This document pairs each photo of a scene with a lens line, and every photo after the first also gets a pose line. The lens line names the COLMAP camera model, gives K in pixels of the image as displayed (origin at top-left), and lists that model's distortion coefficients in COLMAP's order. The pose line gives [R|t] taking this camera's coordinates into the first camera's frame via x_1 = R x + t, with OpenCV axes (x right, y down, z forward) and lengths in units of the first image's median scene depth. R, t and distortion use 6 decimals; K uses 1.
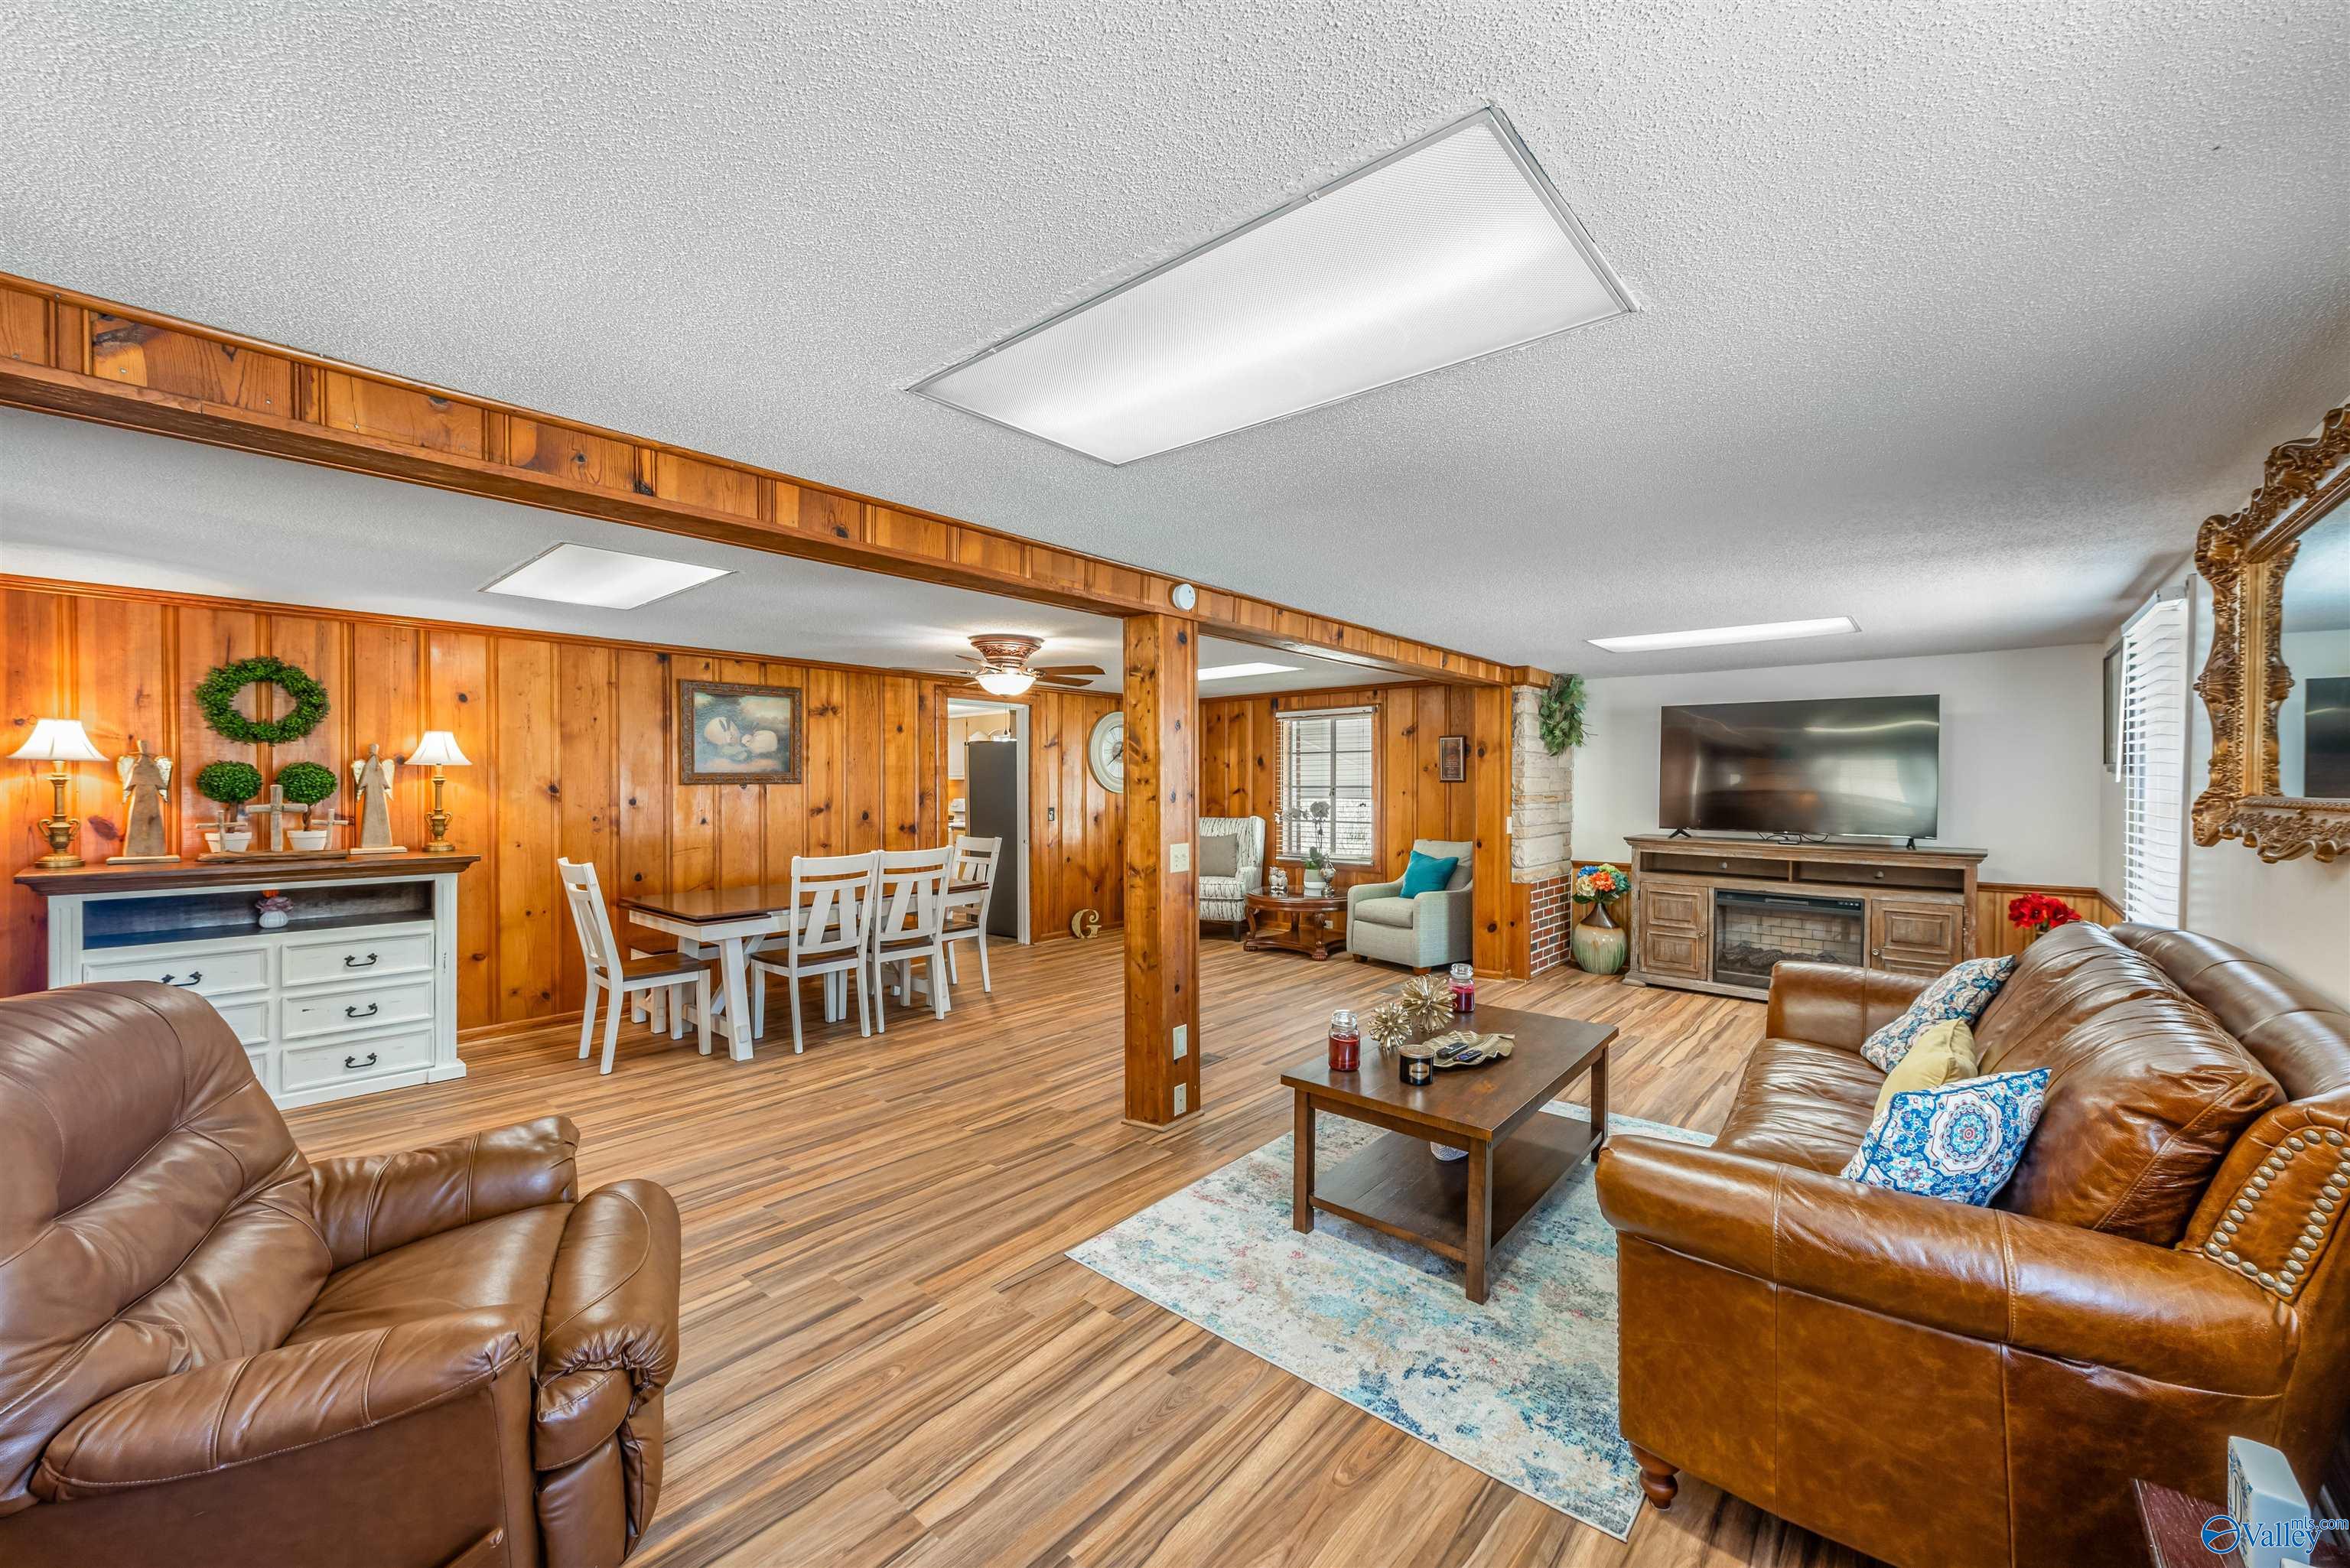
lens RADIAL K [[920.3, 0, 1183.2], [0, 920.3, 793.5], [0, 0, 1]] dist [0.005314, -0.000931]
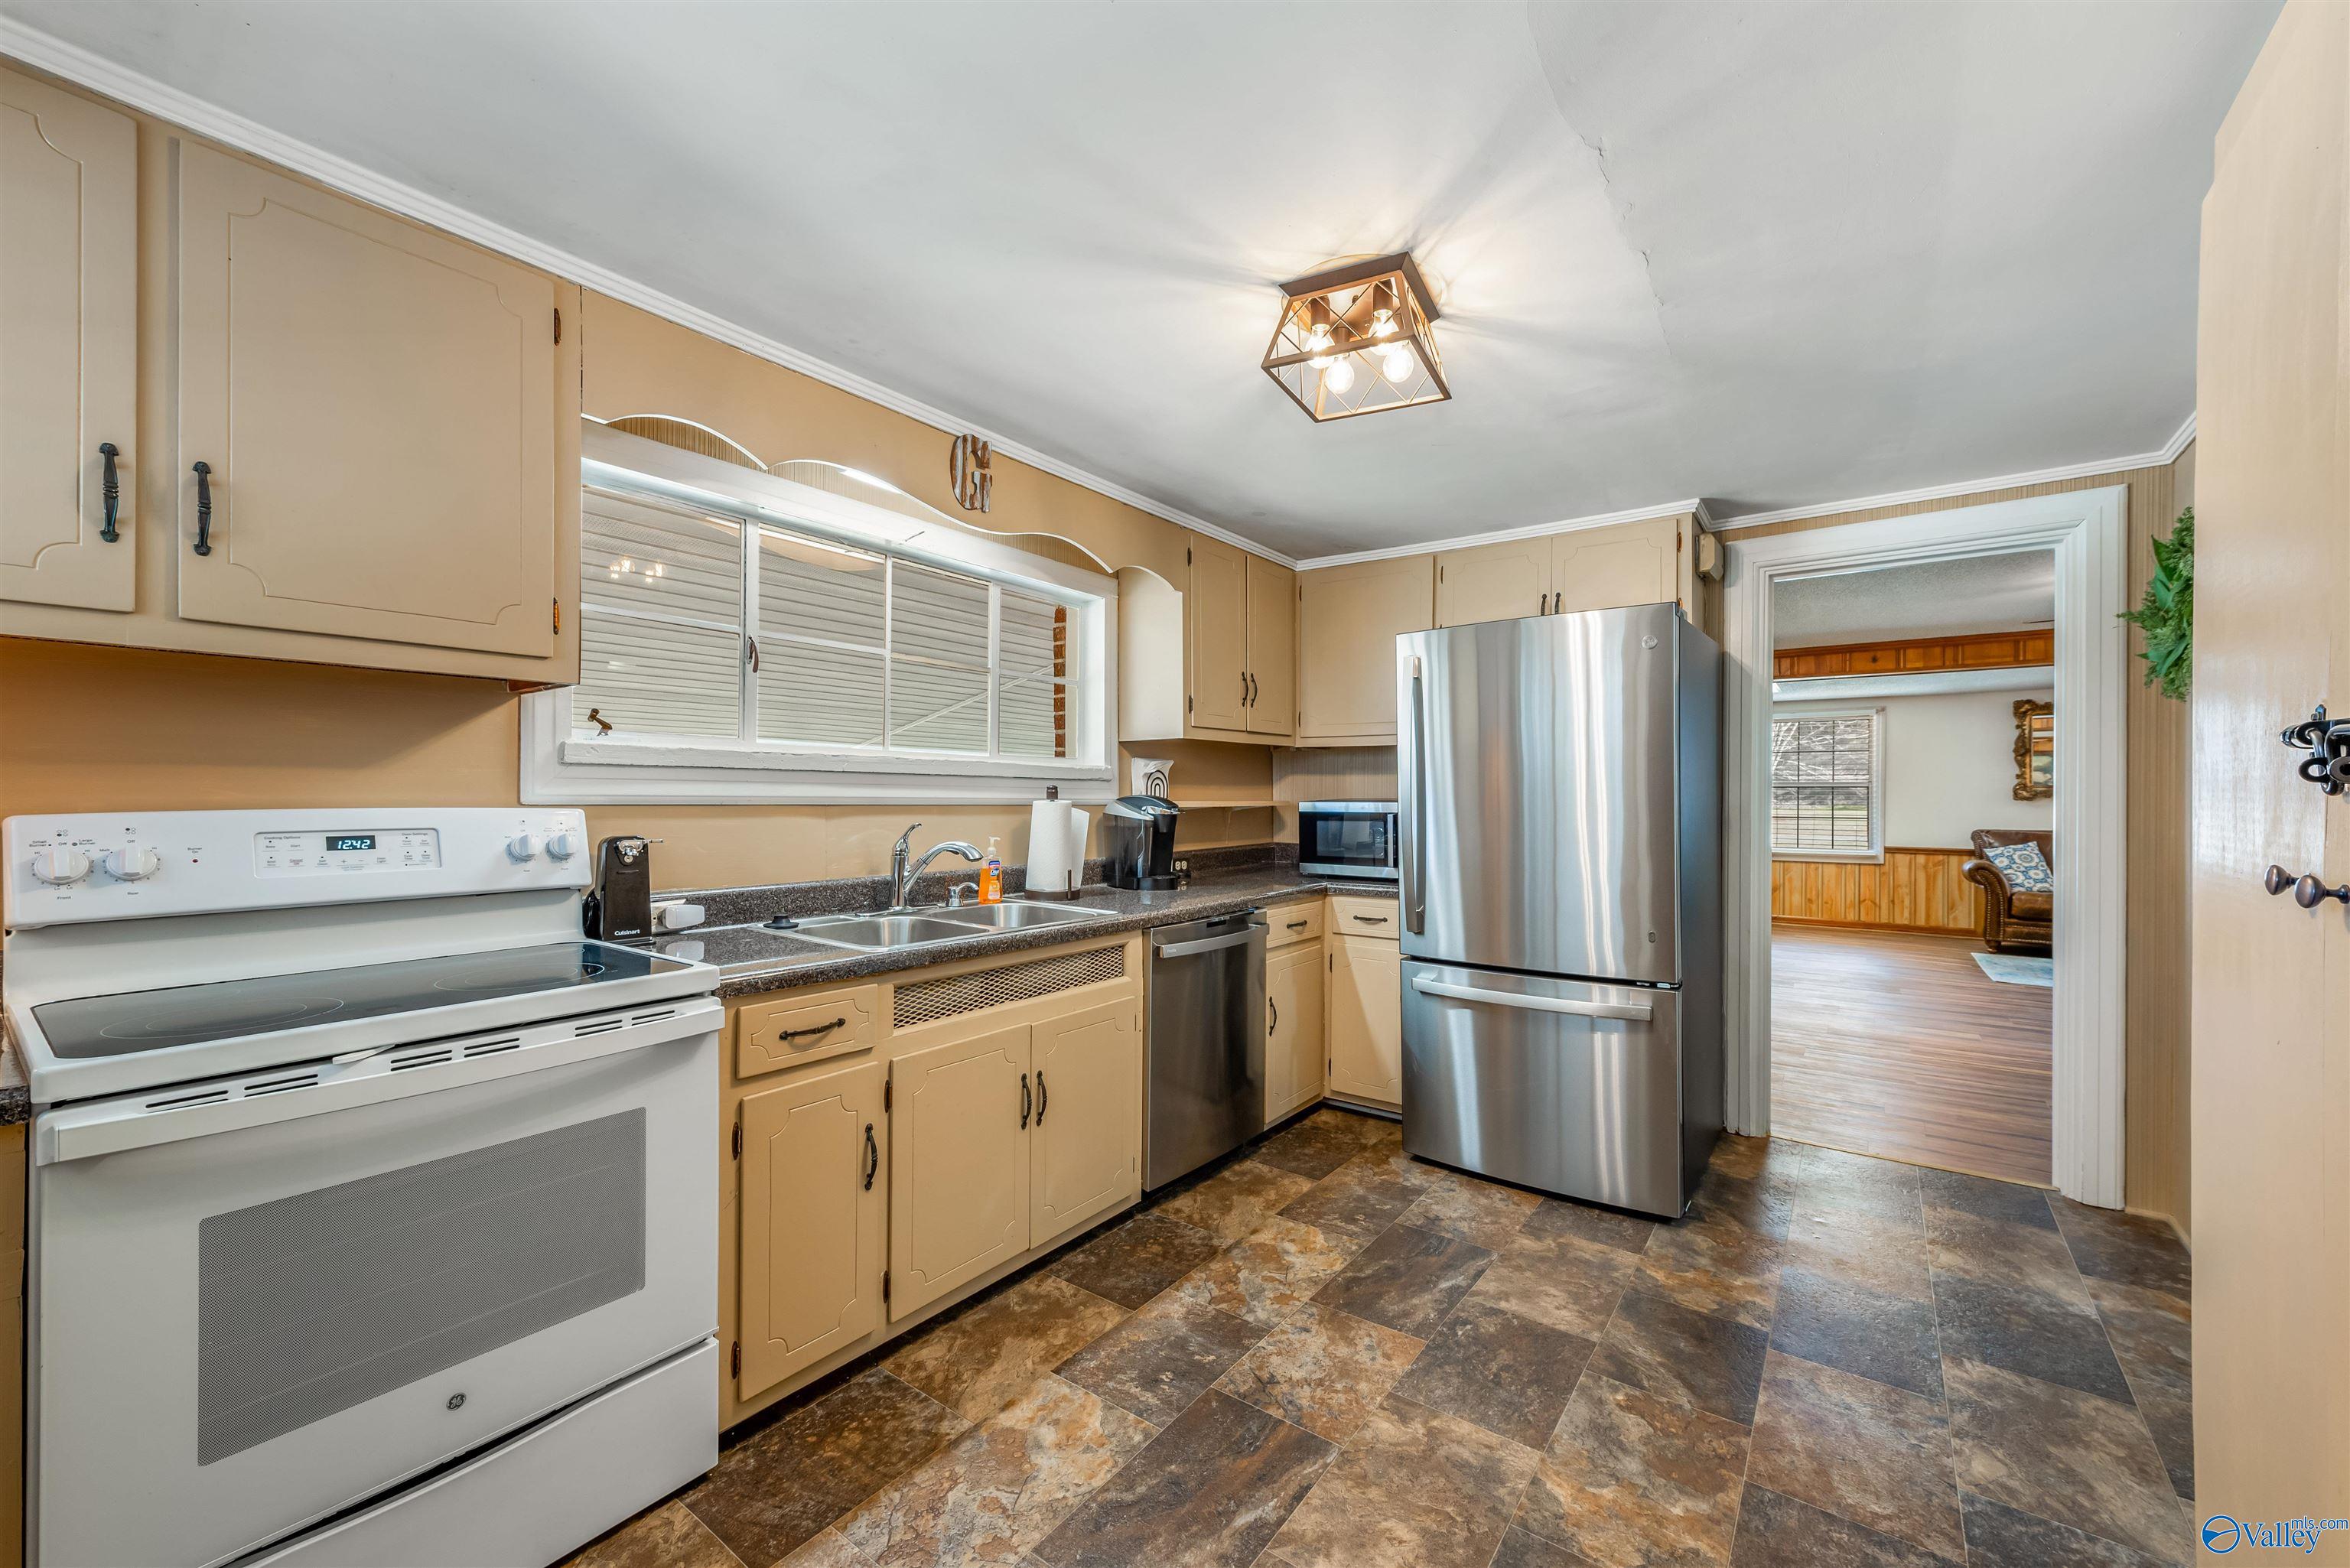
lens RADIAL K [[920.3, 0, 1196.6], [0, 920.3, 794.9], [0, 0, 1]] dist [0.005314, -0.000931]
pose [[-0.086965, 0.003535, 0.996205, -0.867280], [0.007243, 0.999970, -0.002916, 0.011151], [-0.996185, 0.006962, -0.086988, 1.964788]]
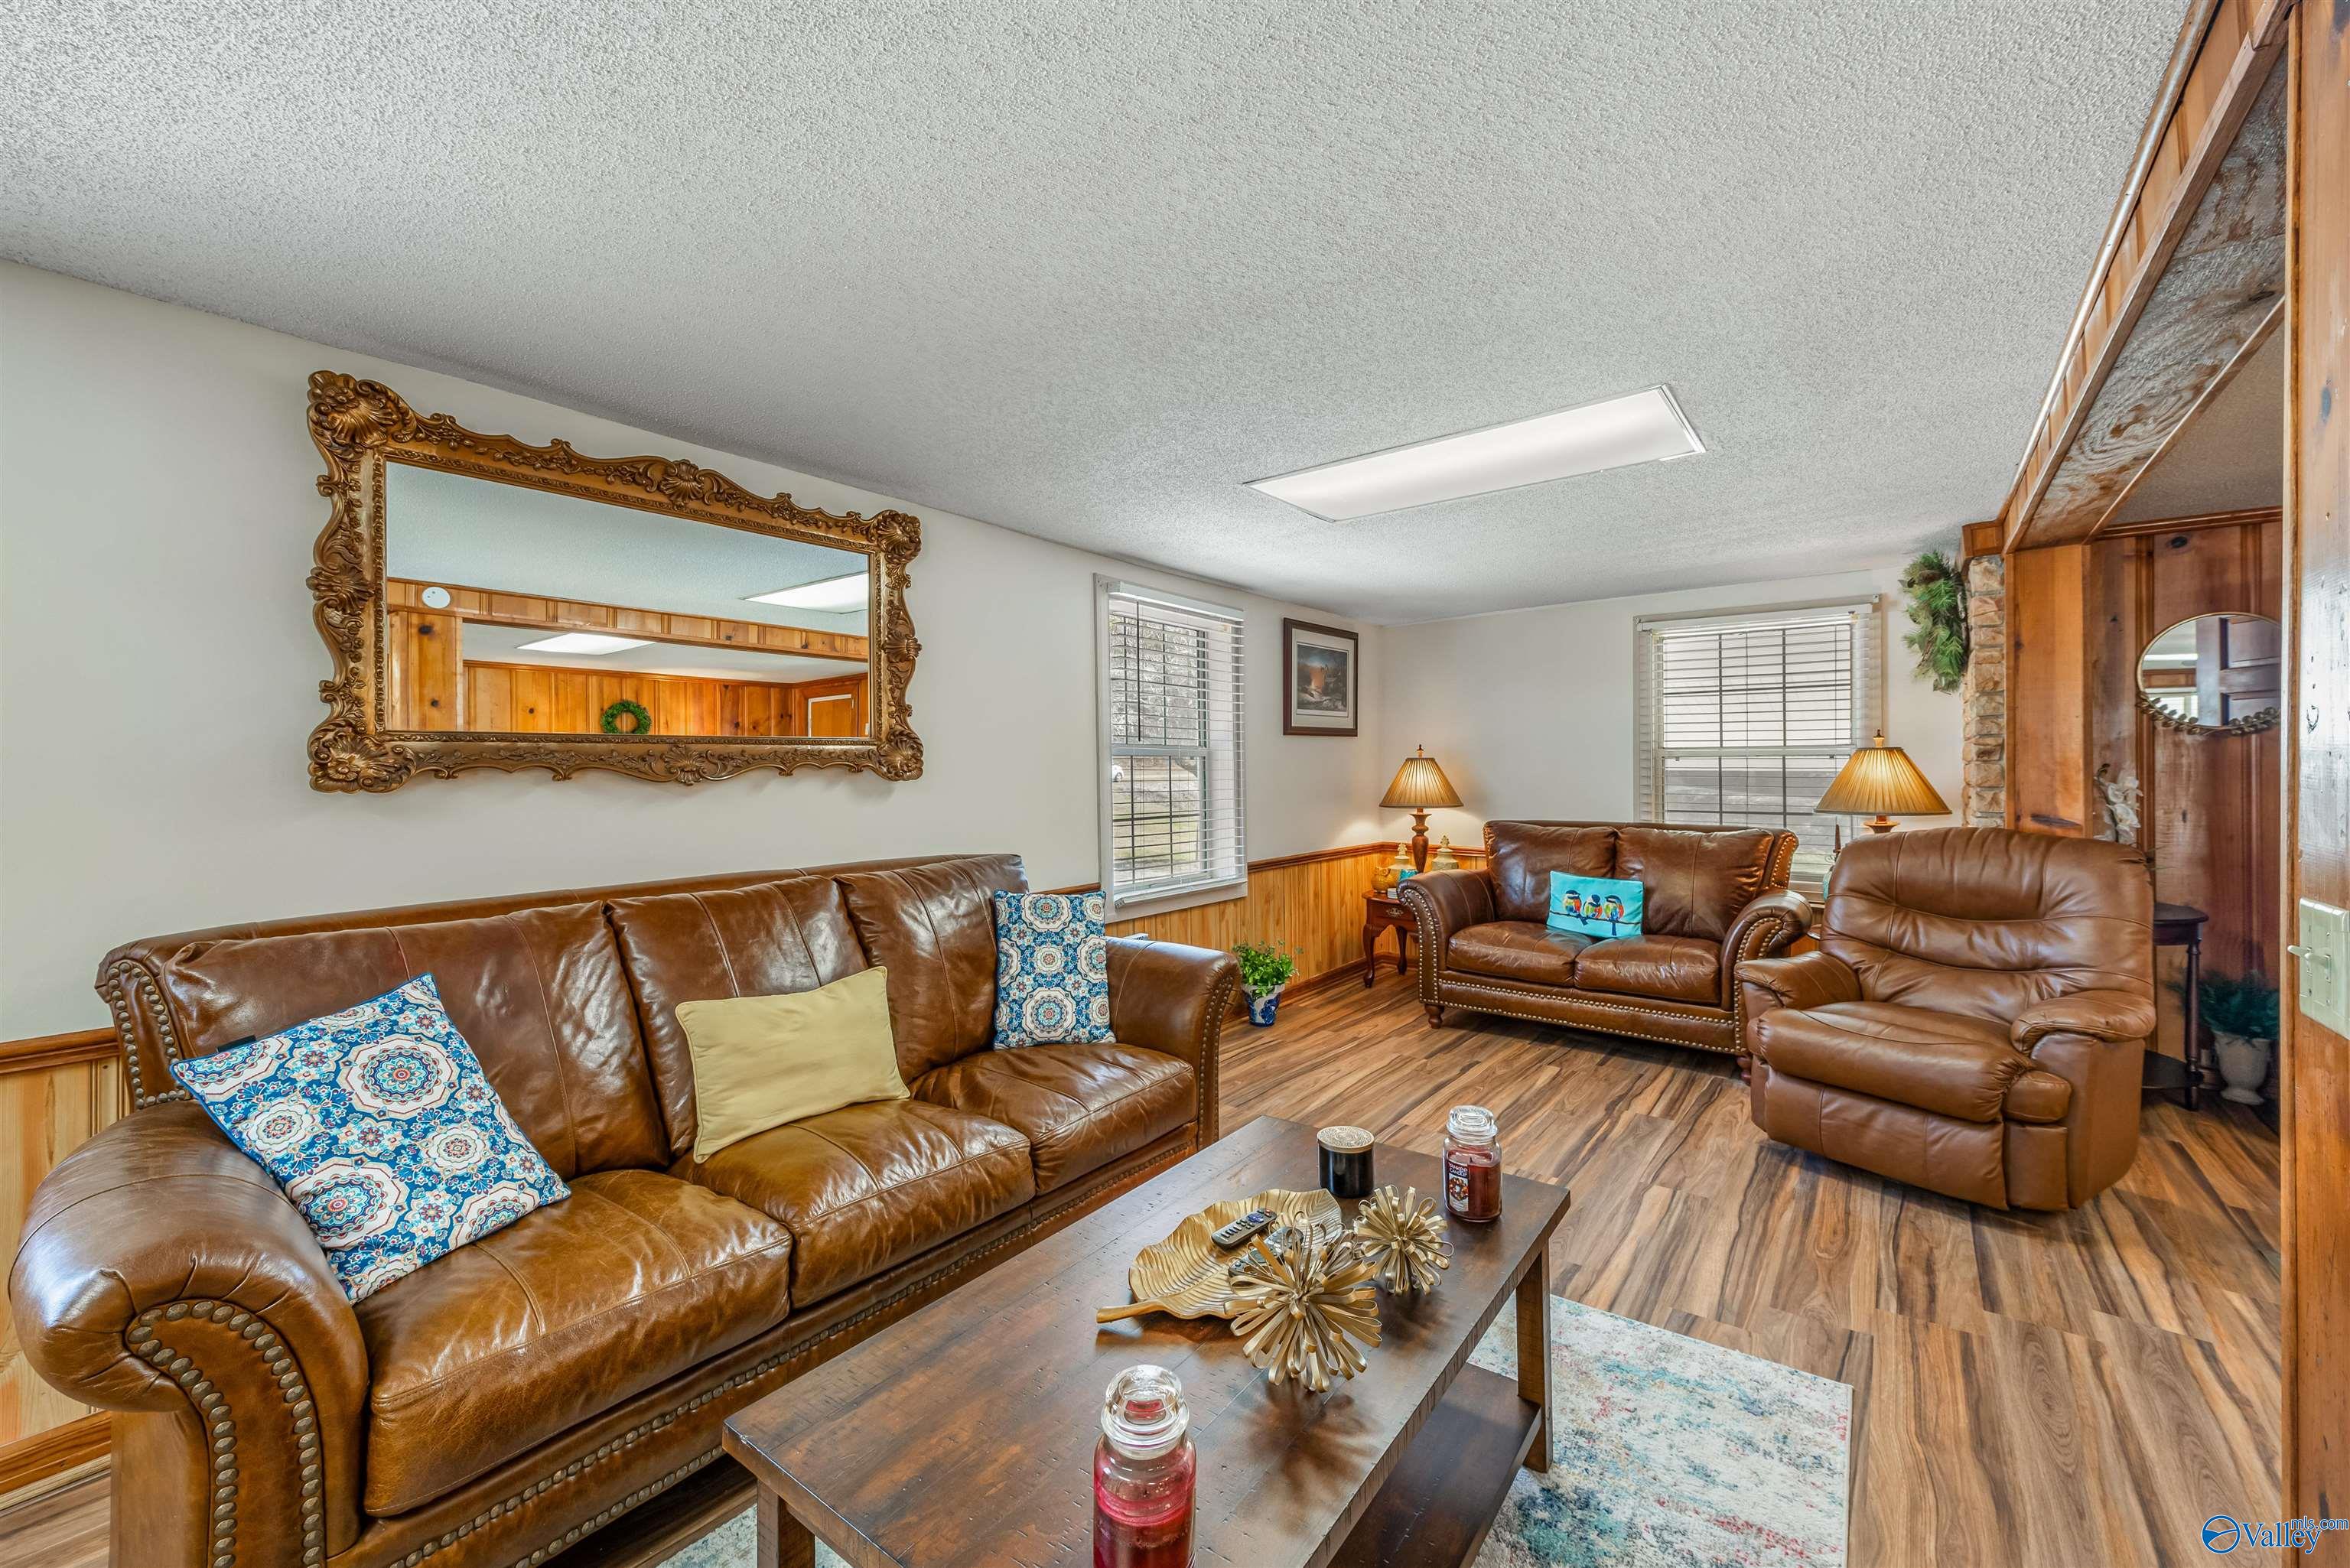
lens RADIAL K [[920.3, 0, 1183.9], [0, 920.3, 761.7], [0, 0, 1]] dist [0.005314, -0.000931]
pose [[-0.998303, 0.002699, -0.058162, 0.216561], [0.002069, 0.999939, 0.010891, 0.010660], [0.058188, 0.010752, -0.998248, 0.867854]]
